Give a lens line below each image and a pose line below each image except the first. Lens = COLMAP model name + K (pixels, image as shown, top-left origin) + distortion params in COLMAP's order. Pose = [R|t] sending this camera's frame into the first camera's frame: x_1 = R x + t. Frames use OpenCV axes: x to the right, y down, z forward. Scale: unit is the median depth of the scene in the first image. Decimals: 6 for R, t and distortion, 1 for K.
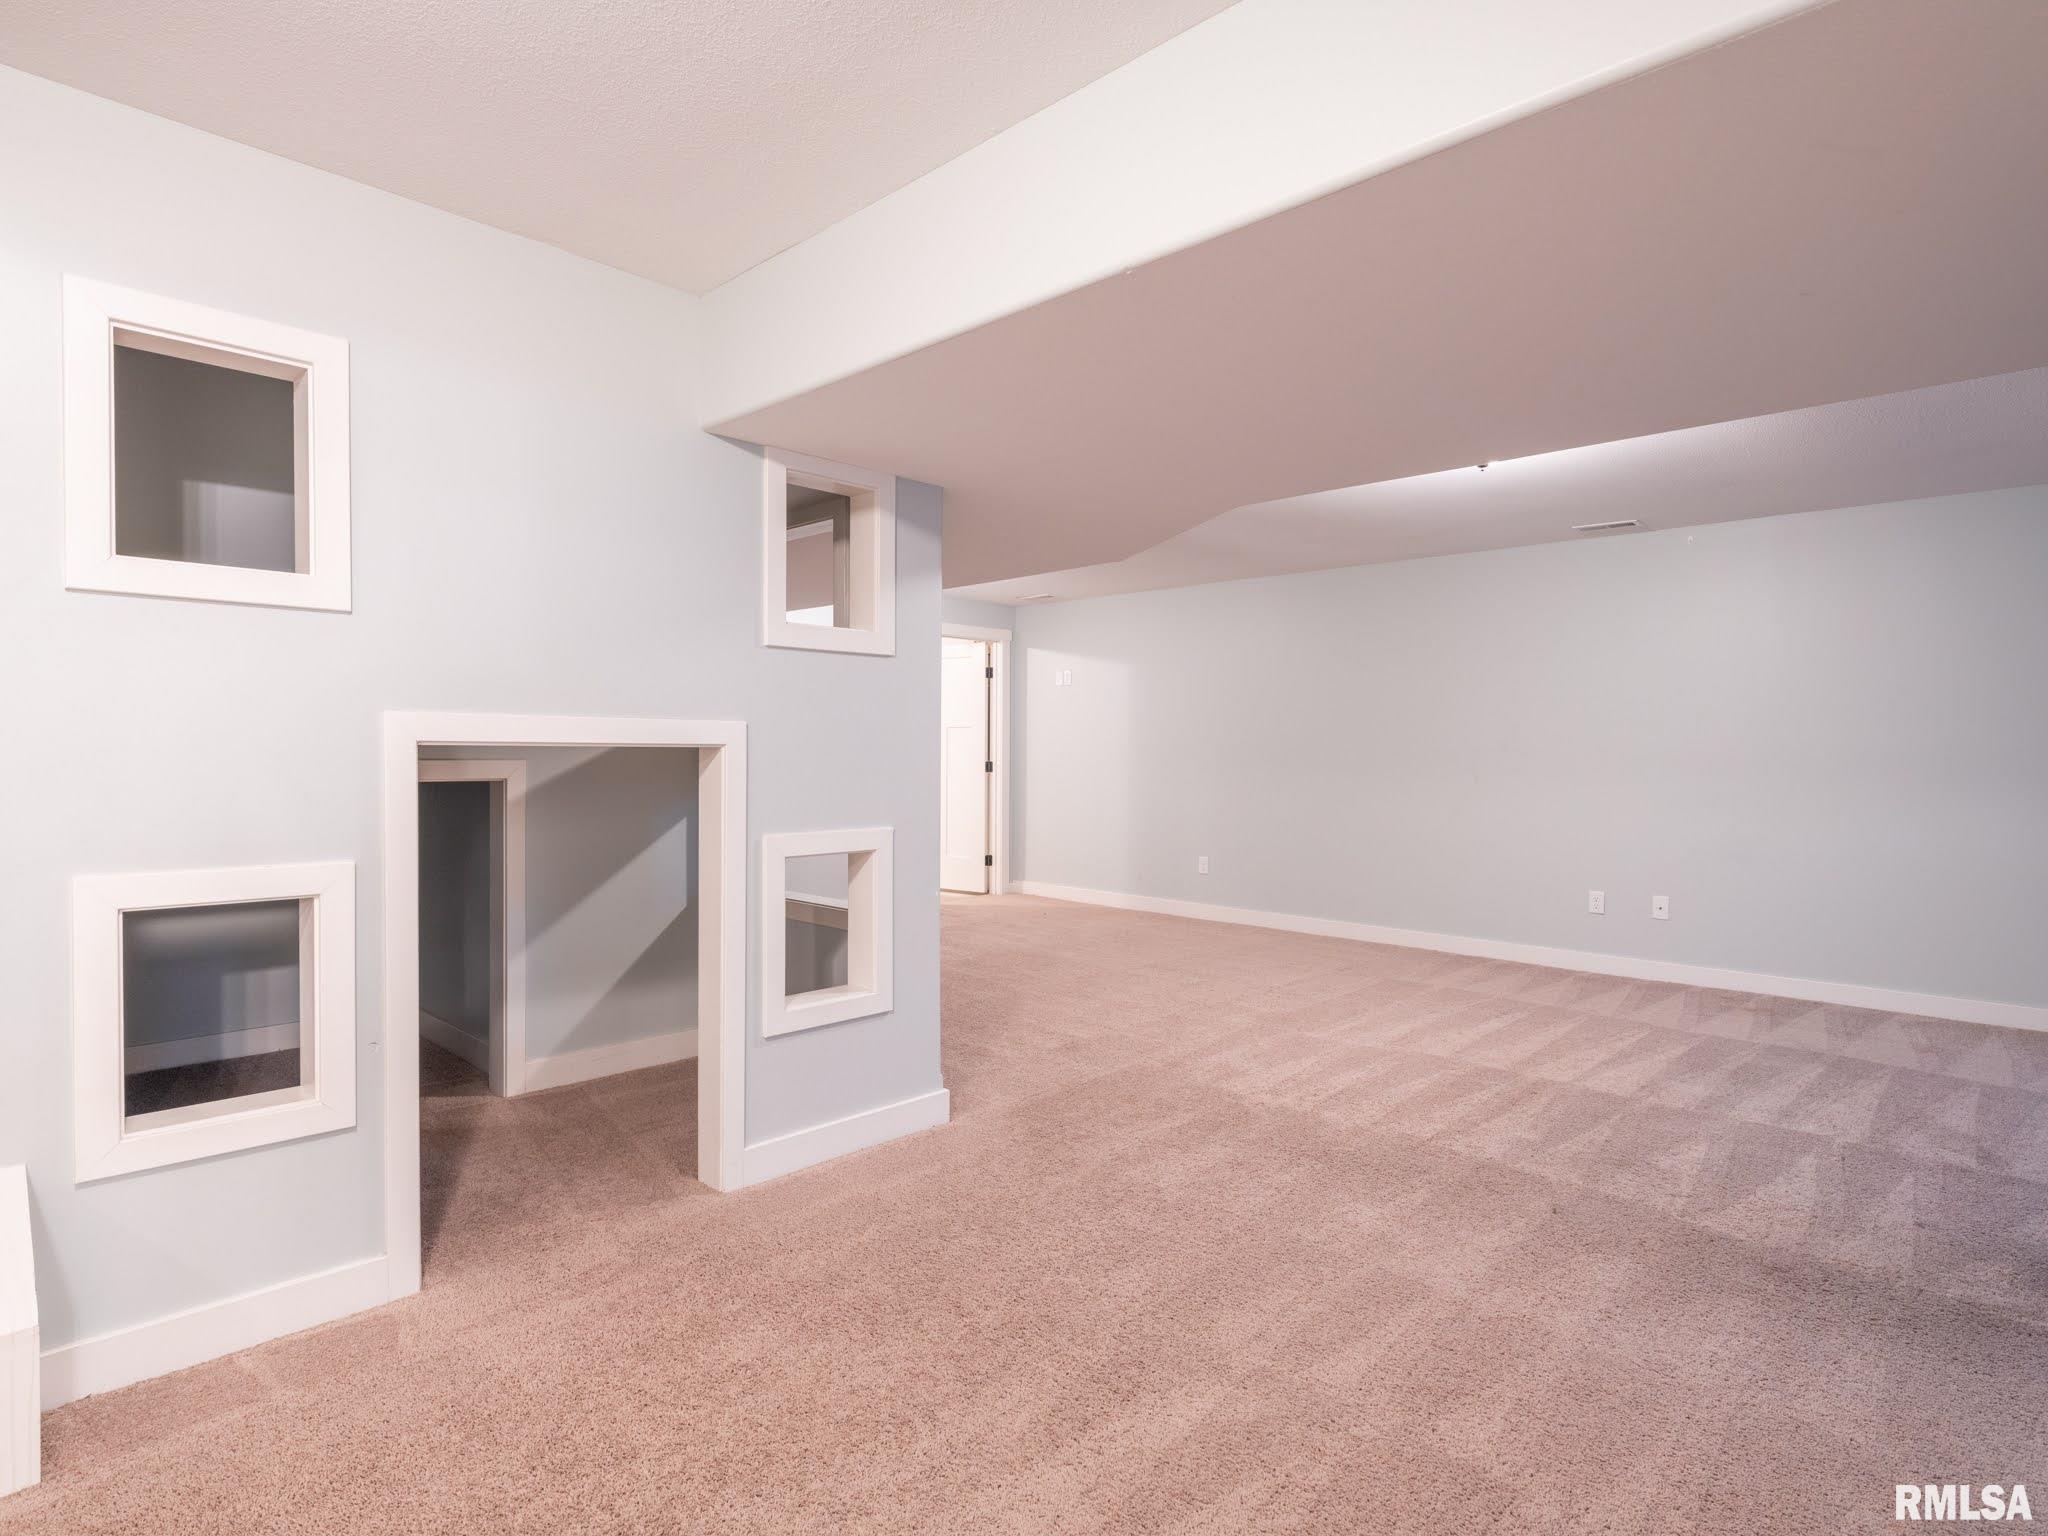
lens RADIAL K [[1126.0, 0, 1027.6], [0, 1126.0, 766.6], [0, 0, 1]] dist [0.007086, -0.003619]
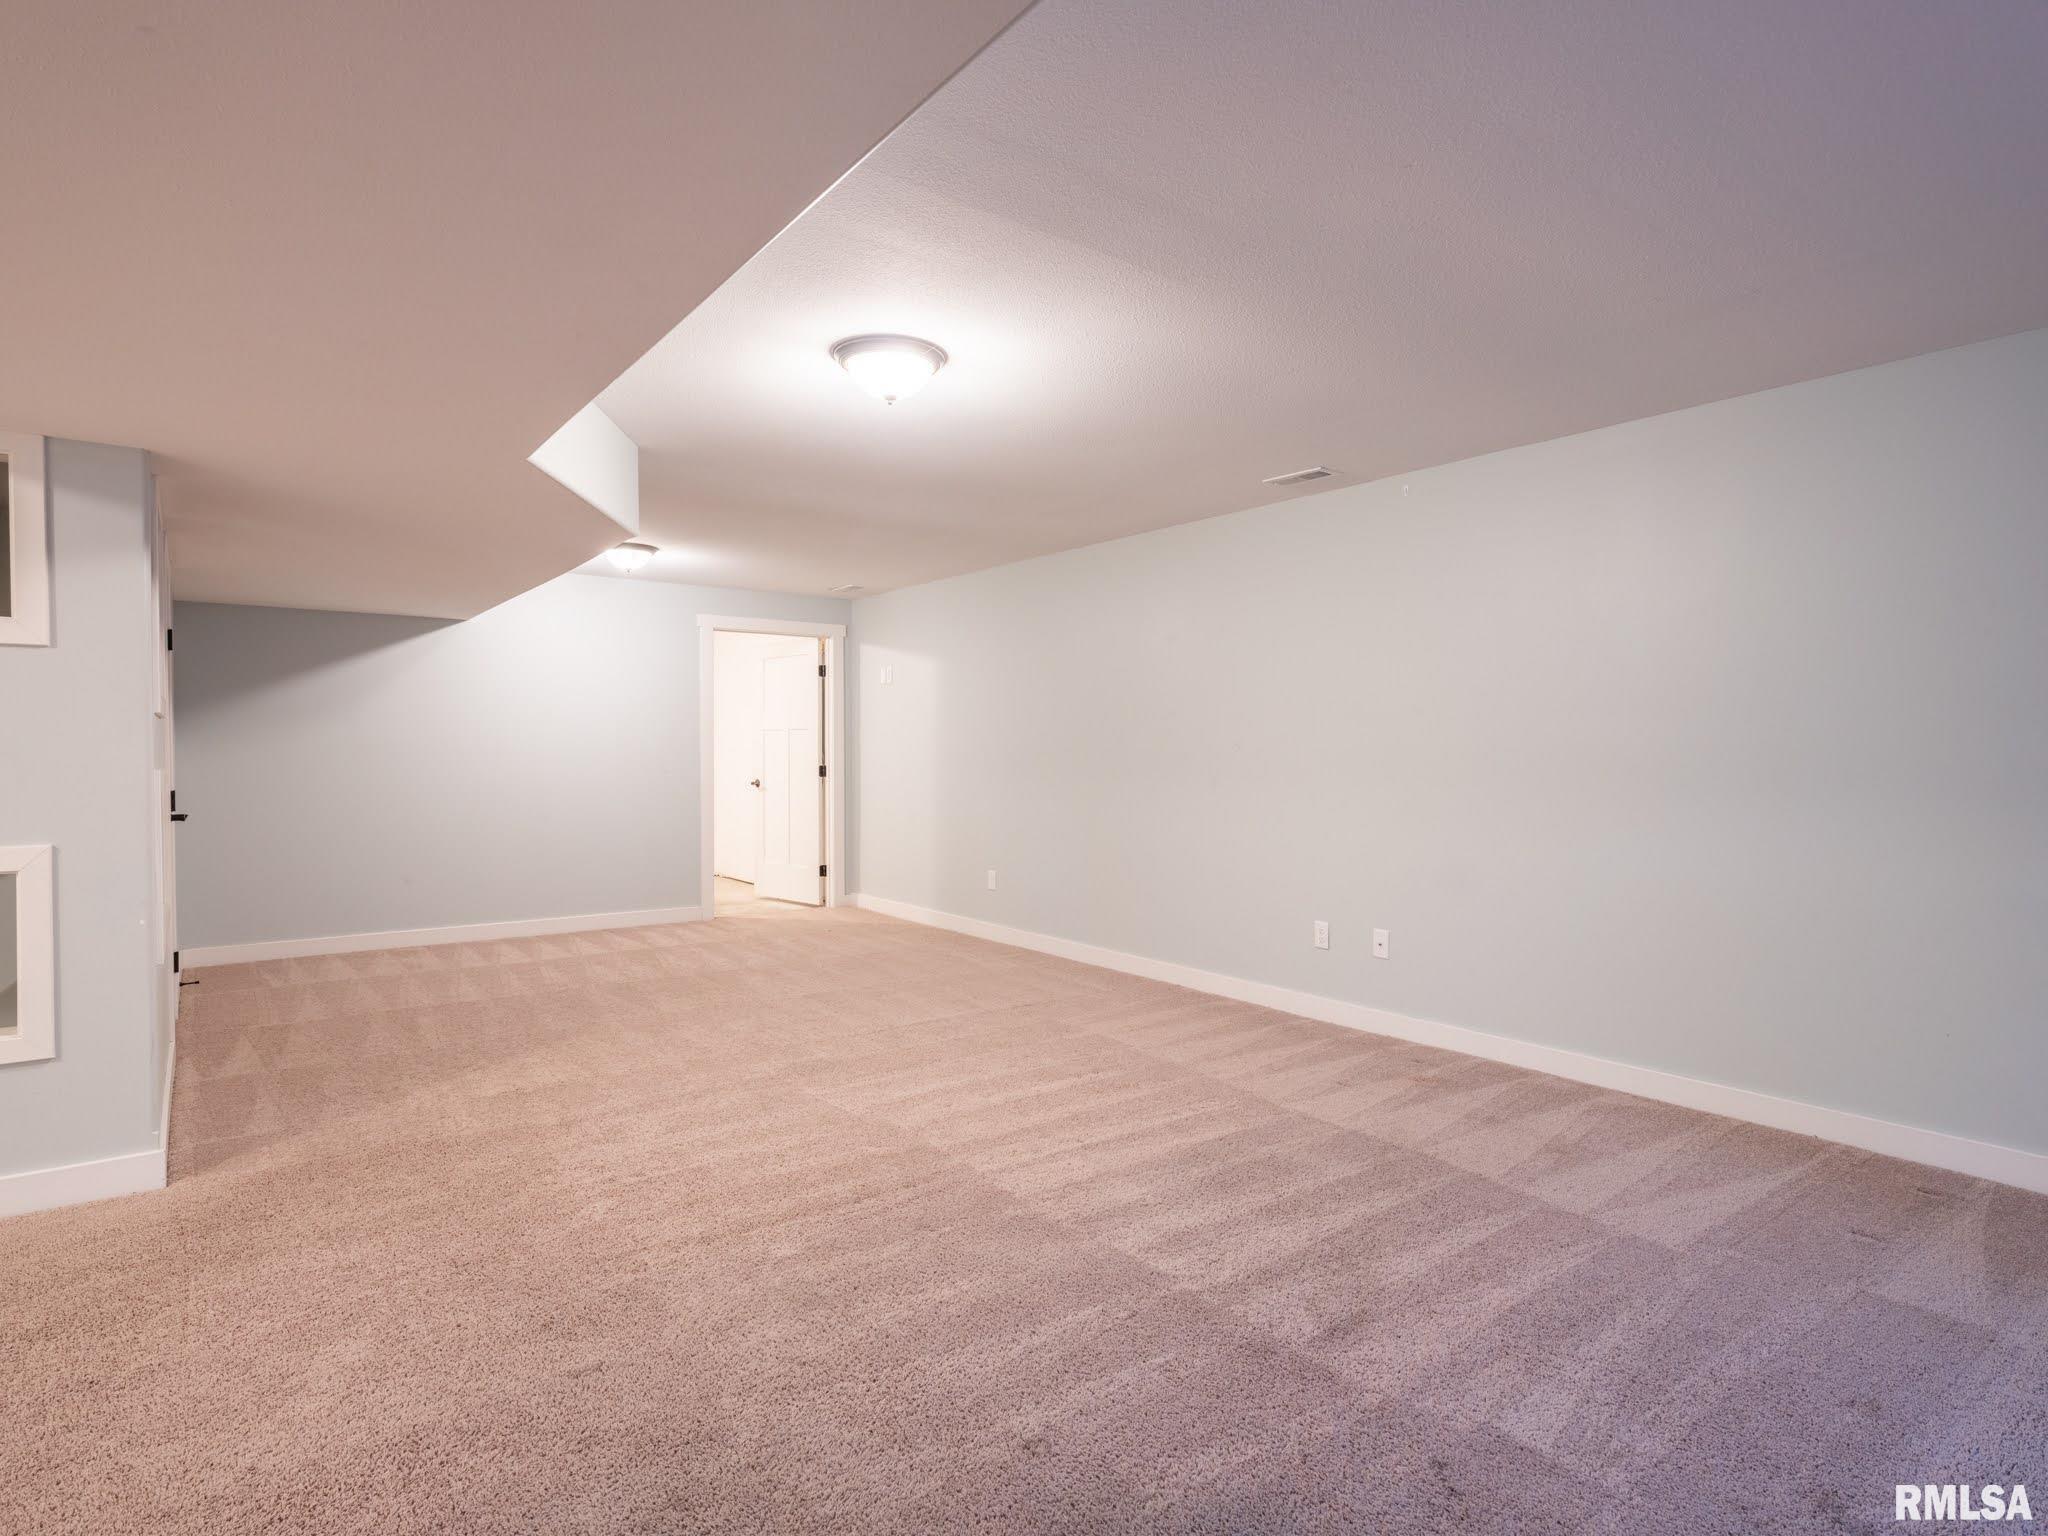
lens RADIAL K [[1126.0, 0, 1022.7], [0, 1126.0, 762.0], [0, 0, 1]] dist [0.007086, -0.003619]
pose [[0.986809, -0.003308, -0.161853, 0.525109], [0.002262, 0.999975, -0.006648, -0.001327], [0.161871, 0.006194, 0.986792, 0.188007]]
